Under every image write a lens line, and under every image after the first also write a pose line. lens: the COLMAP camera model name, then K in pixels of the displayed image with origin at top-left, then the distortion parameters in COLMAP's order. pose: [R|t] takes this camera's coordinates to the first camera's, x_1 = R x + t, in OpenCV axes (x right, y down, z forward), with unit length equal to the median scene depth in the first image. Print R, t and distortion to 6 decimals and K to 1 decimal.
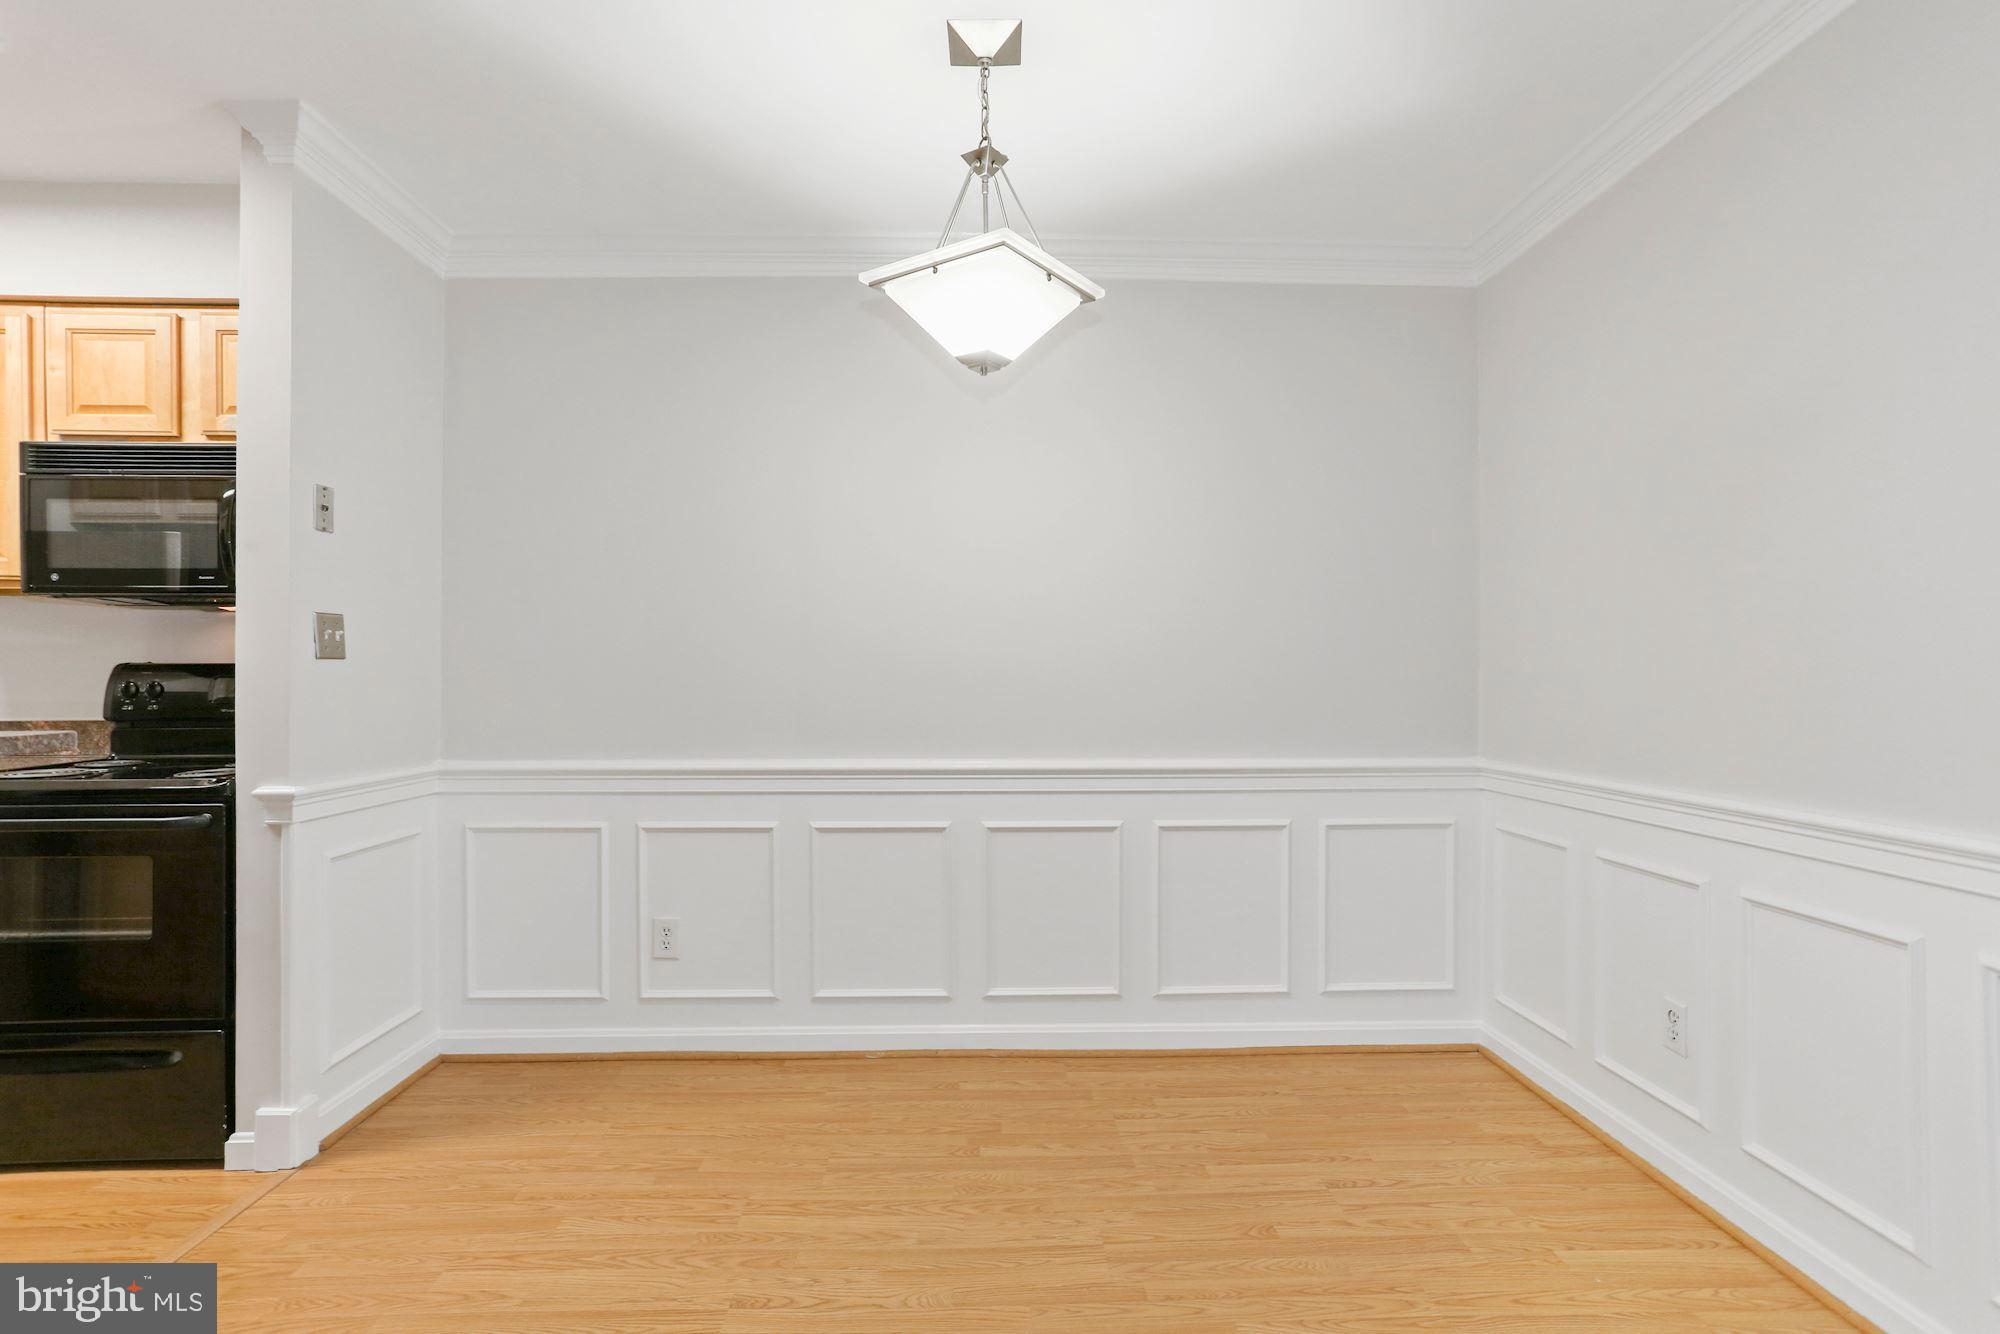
lens RADIAL K [[1024.9, 0, 1000.0], [0, 1024.9, 675.0], [0, 0, 1]] dist [-0.065987, 0.043923]
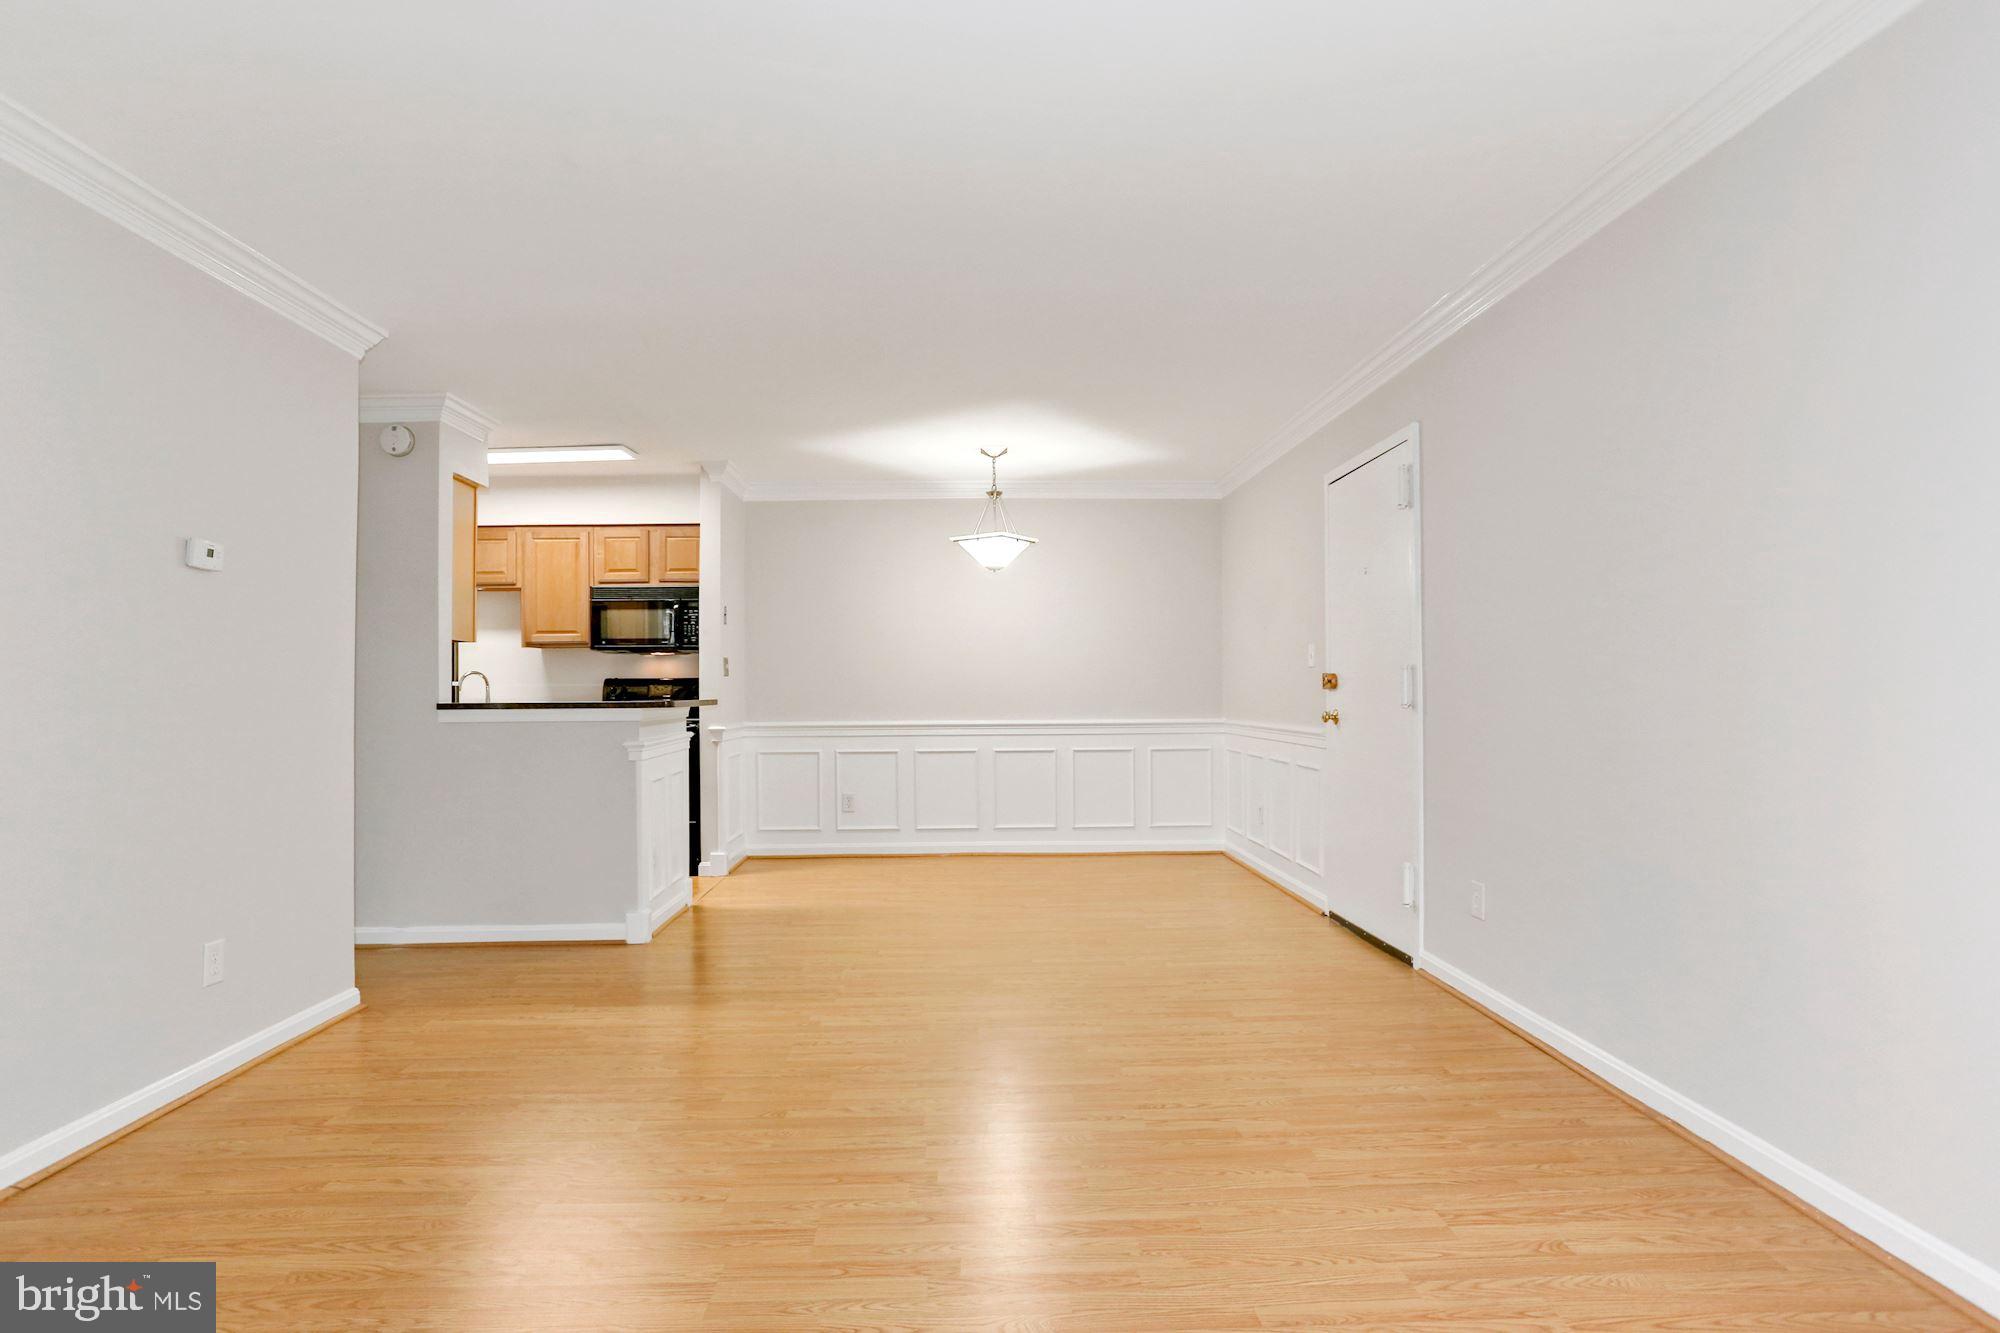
lens RADIAL K [[1024.9, 0, 1000.0], [0, 1024.9, 674.5], [0, 0, 1]] dist [-0.065987, 0.043923]
pose [[0.999962, -0.006570, 0.005797, -0.015217], [0.006646, 0.999890, -0.013255, 0.016654], [-0.005709, 0.013293, 0.999895, -1.415601]]
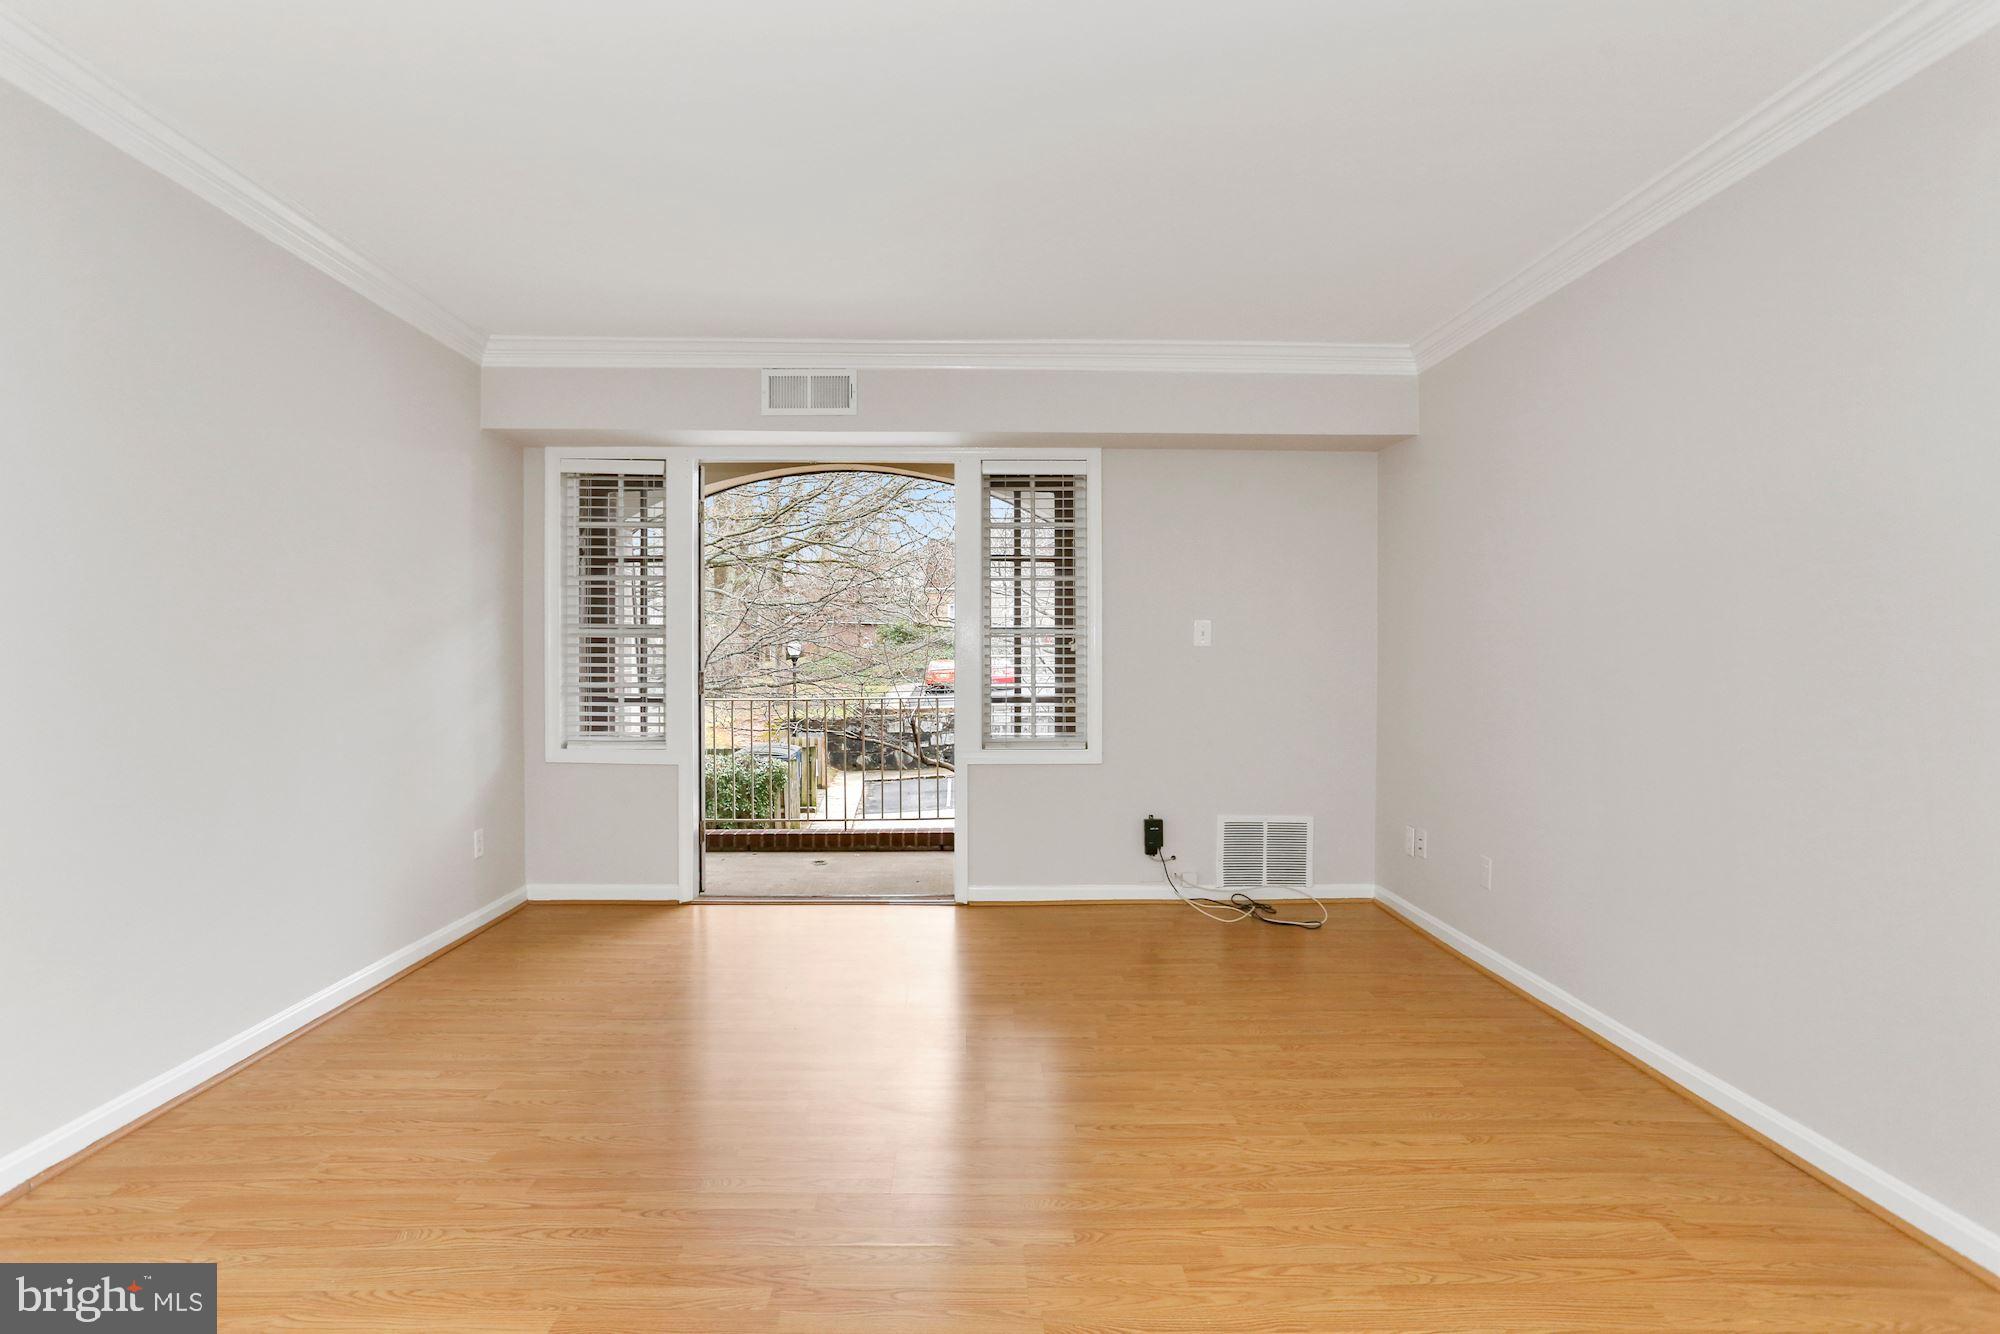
lens RADIAL K [[1024.9, 0, 1000.0], [0, 1024.9, 675.0], [0, 0, 1]] dist [-0.065987, 0.043923]
pose [[-0.999988, -0.000322, 0.004953, -0.167237], [-0.000237, 0.999851, 0.017262, 0.004893], [-0.004958, 0.017261, -0.999839, 0.275861]]
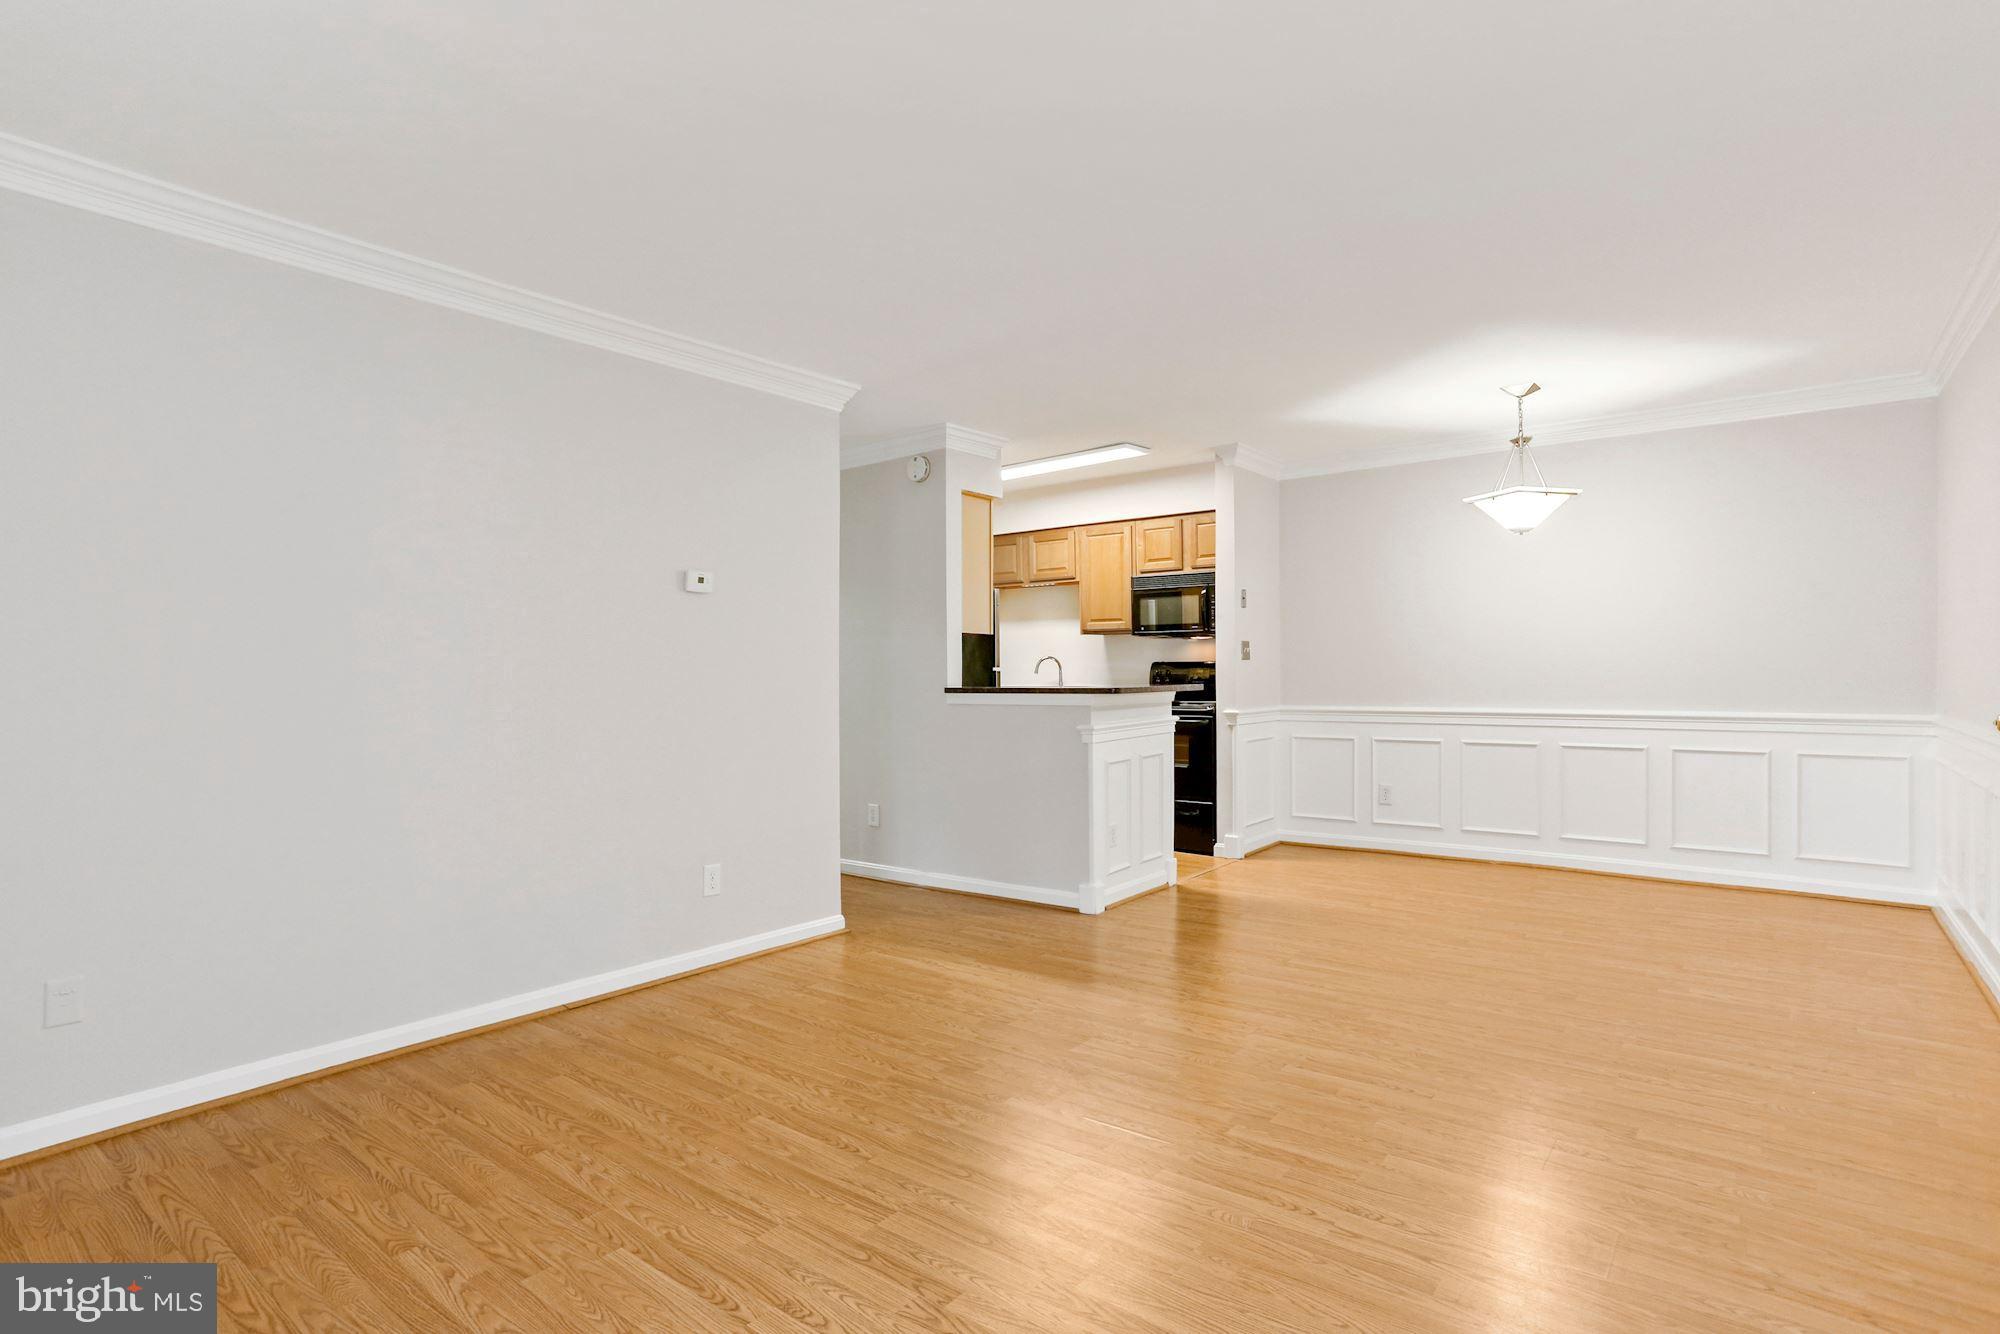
lens RADIAL K [[1005.0, 0, 1003.3], [0, 1005.0, 674.2], [0, 0, 1]] dist [-0.062157, 0.041603]
pose [[0.773033, -0.003413, -0.634356, 0.399365], [0.009255, 0.999940, 0.005900, -0.000285], [0.634298, -0.010432, 0.773018, -1.193791]]
